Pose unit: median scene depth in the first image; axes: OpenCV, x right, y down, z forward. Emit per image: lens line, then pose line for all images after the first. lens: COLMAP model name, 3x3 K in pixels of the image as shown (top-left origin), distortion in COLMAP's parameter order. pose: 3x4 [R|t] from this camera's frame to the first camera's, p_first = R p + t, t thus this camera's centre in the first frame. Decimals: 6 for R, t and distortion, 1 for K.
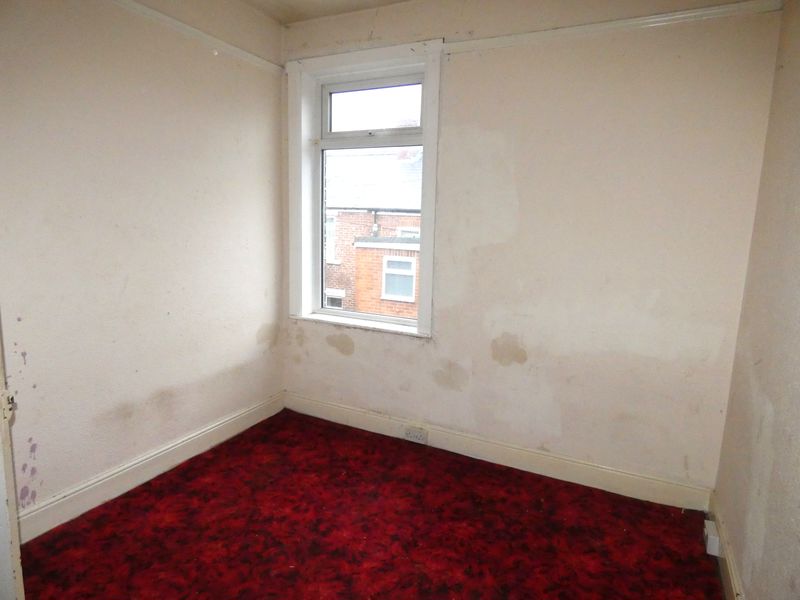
lens RADIAL K [[485.9, 0, 398.9], [0, 485.9, 299.4], [0, 0, 1]] dist [0.001731, 0.001686]
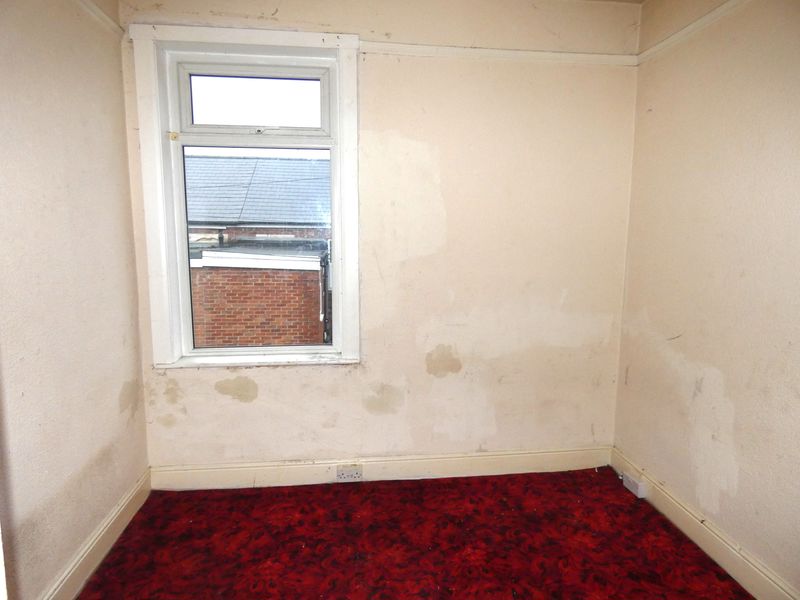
lens RADIAL K [[485.9, 0, 398.9], [0, 485.9, 299.4], [0, 0, 1]] dist [0.001731, 0.001686]
pose [[0.835290, -0.095692, 0.541418, -0.363901], [0.108717, 0.994041, 0.007964, -0.038074], [-0.538953, 0.052209, 0.840716, 0.201137]]
